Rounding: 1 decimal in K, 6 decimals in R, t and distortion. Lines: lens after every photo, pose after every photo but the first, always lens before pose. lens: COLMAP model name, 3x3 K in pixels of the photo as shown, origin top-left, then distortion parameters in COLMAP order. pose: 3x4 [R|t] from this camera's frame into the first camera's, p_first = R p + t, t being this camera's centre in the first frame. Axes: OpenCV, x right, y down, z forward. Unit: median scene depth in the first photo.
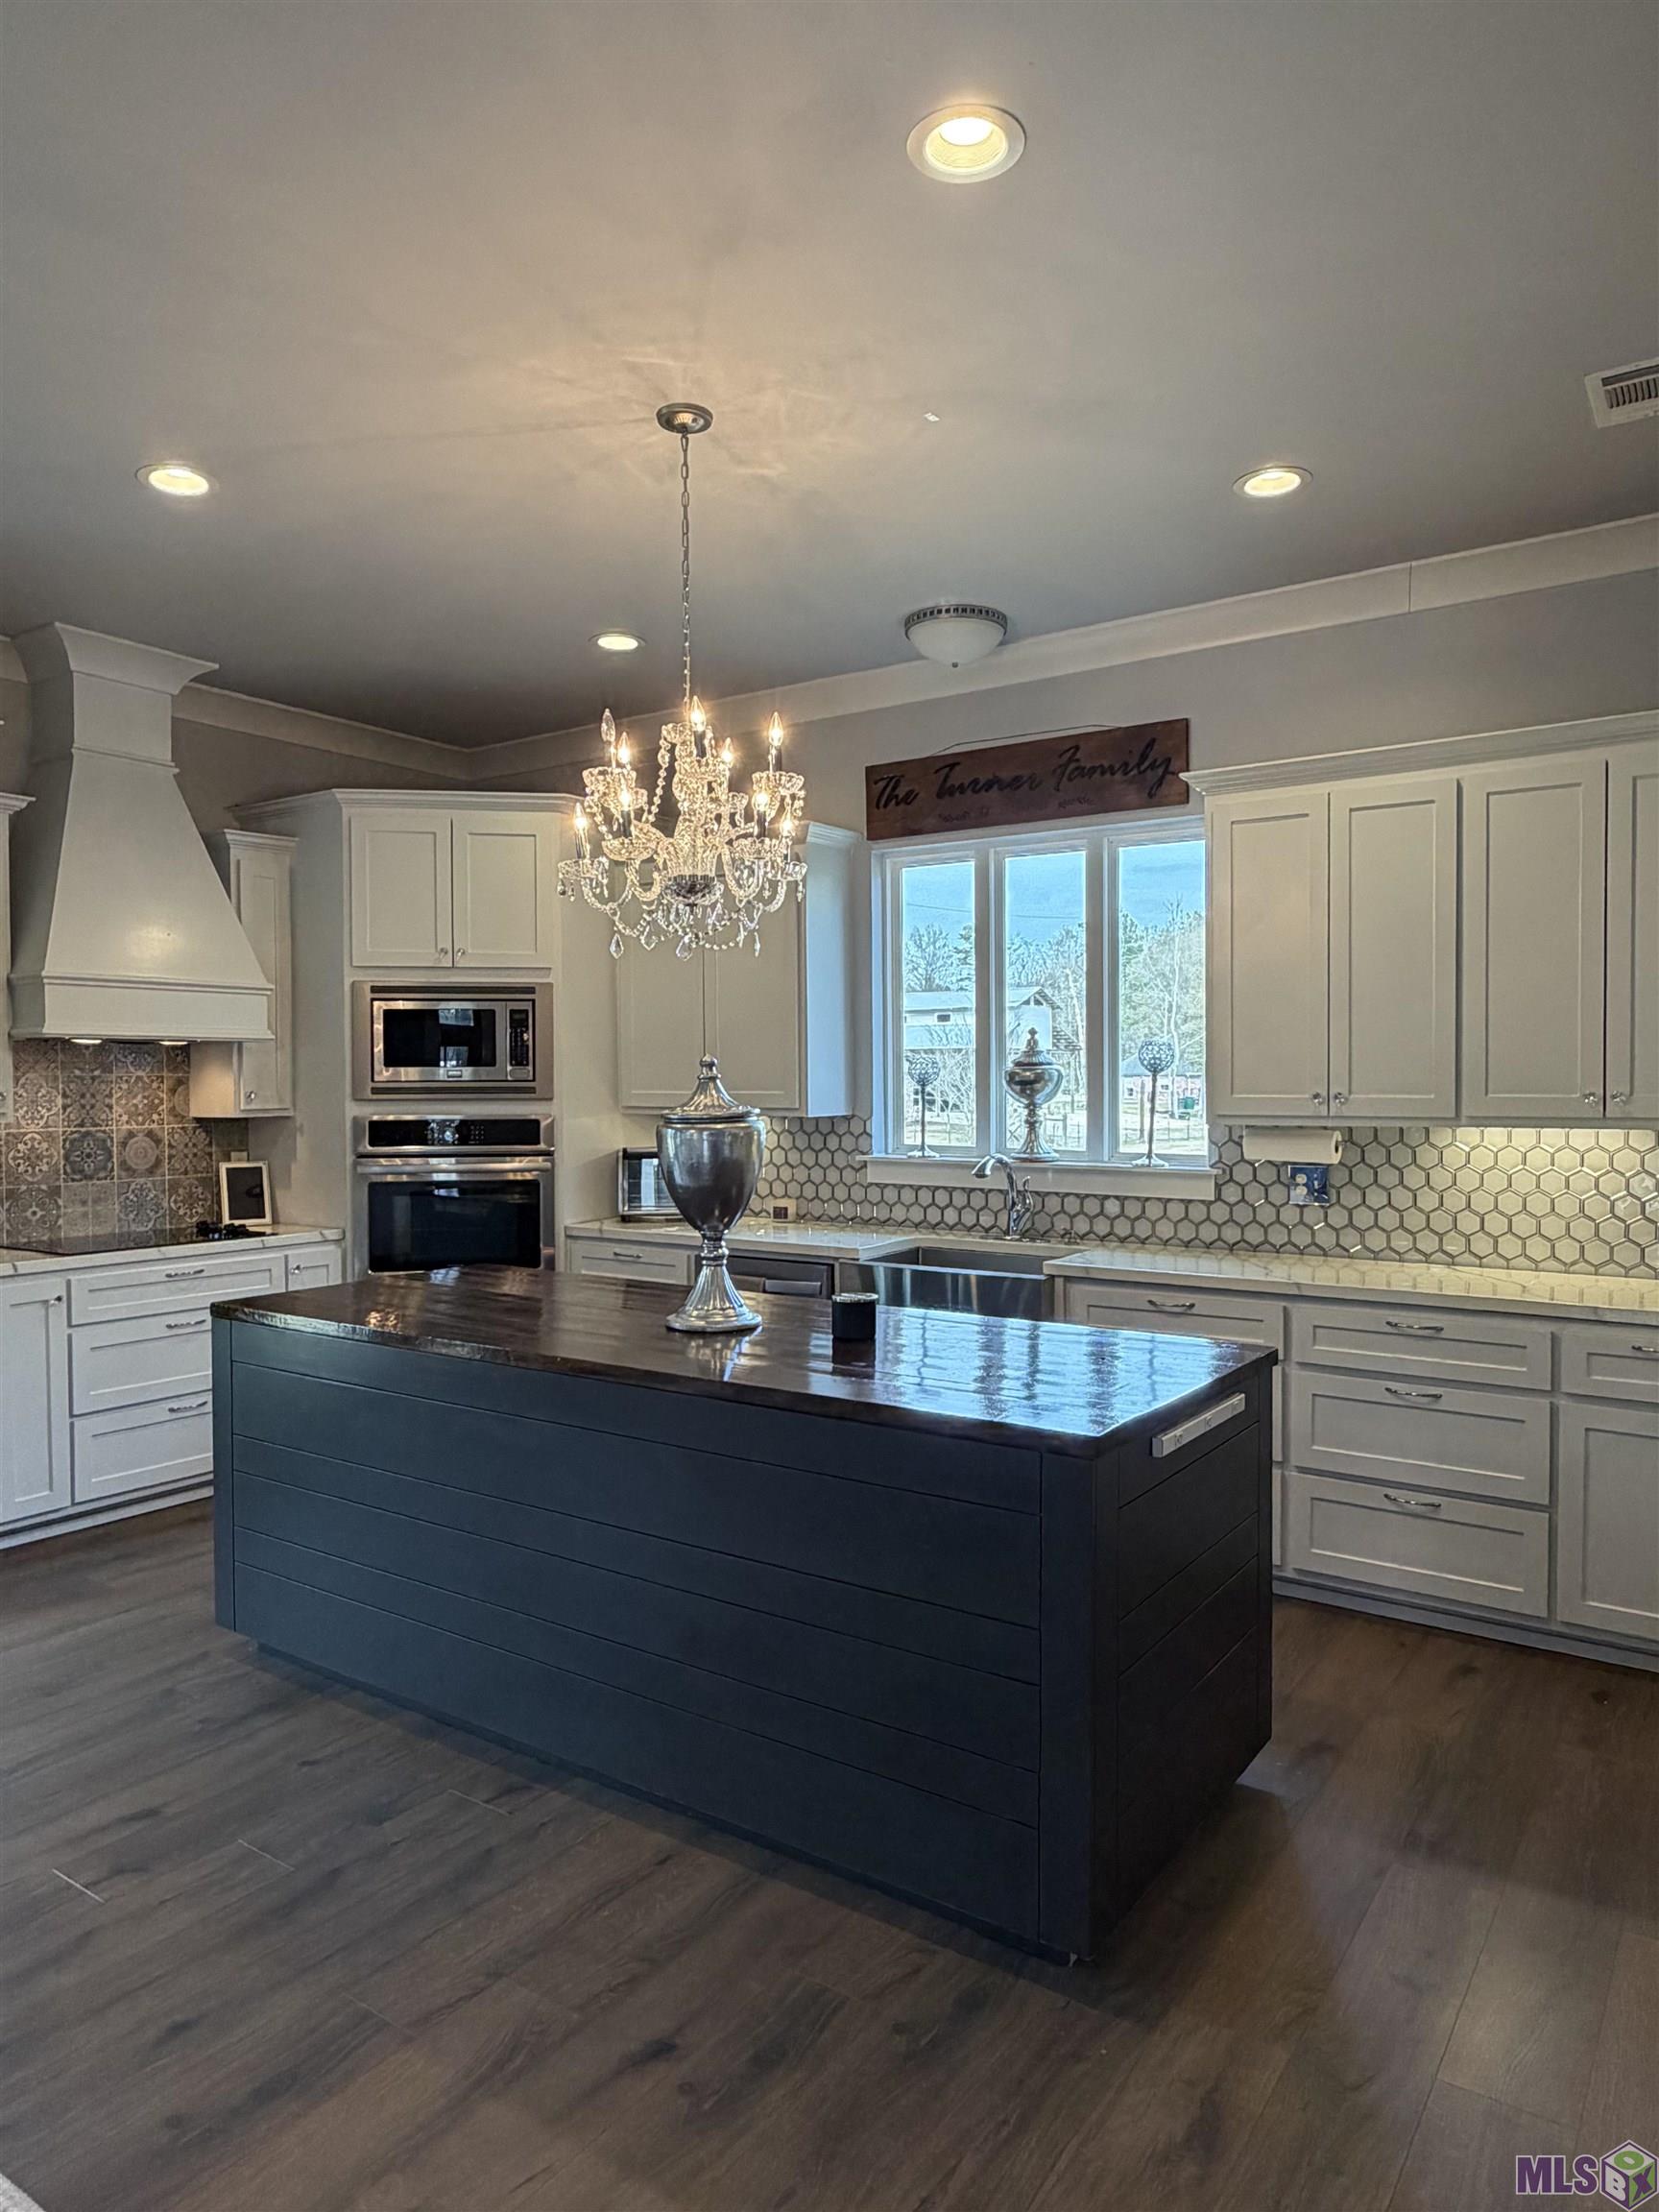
lens RADIAL K [[1411.8, 0, 827.0], [0, 1411.8, 1099.7], [0, 0, 1]] dist [0.003803, 0.000940]
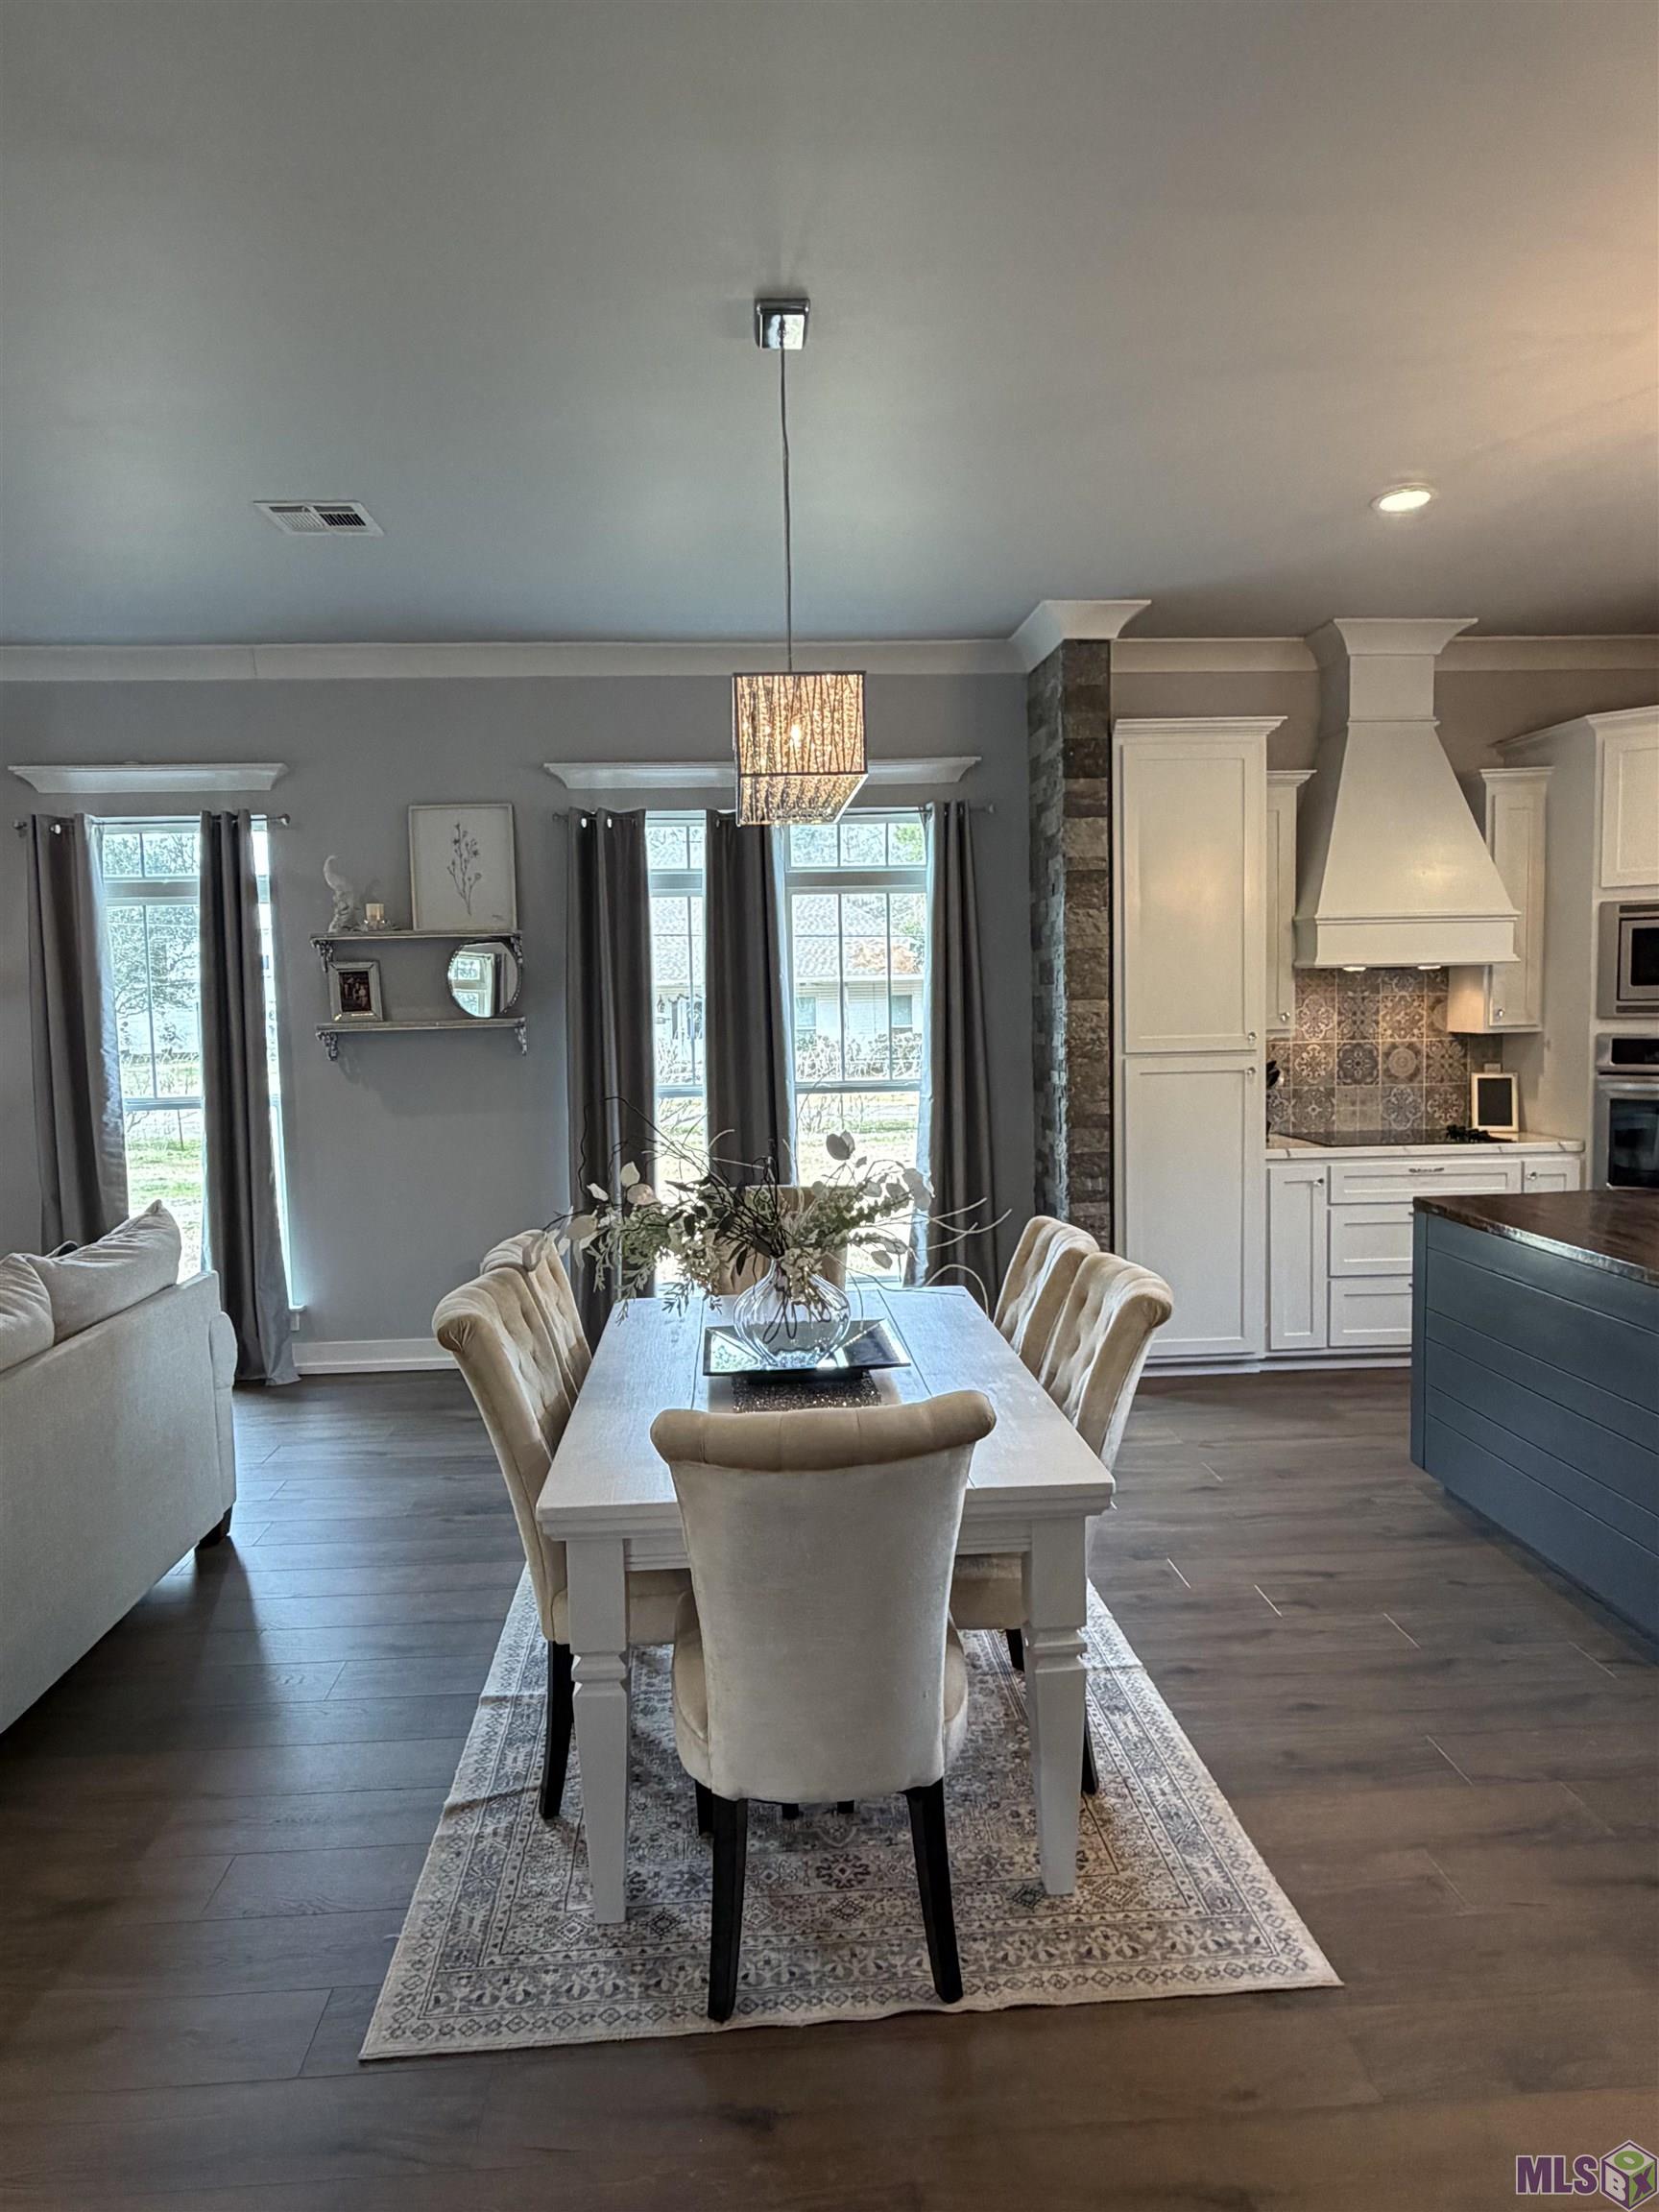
lens RADIAL K [[1411.8, 0, 827.0], [0, 1411.8, 1099.7], [0, 0, 1]] dist [0.003803, 0.000940]
pose [[0.624214, 0.055178, -0.779302, 0.125606], [0.005612, 0.997160, 0.075098, -0.021843], [0.781233, -0.051251, 0.622132, -0.089248]]
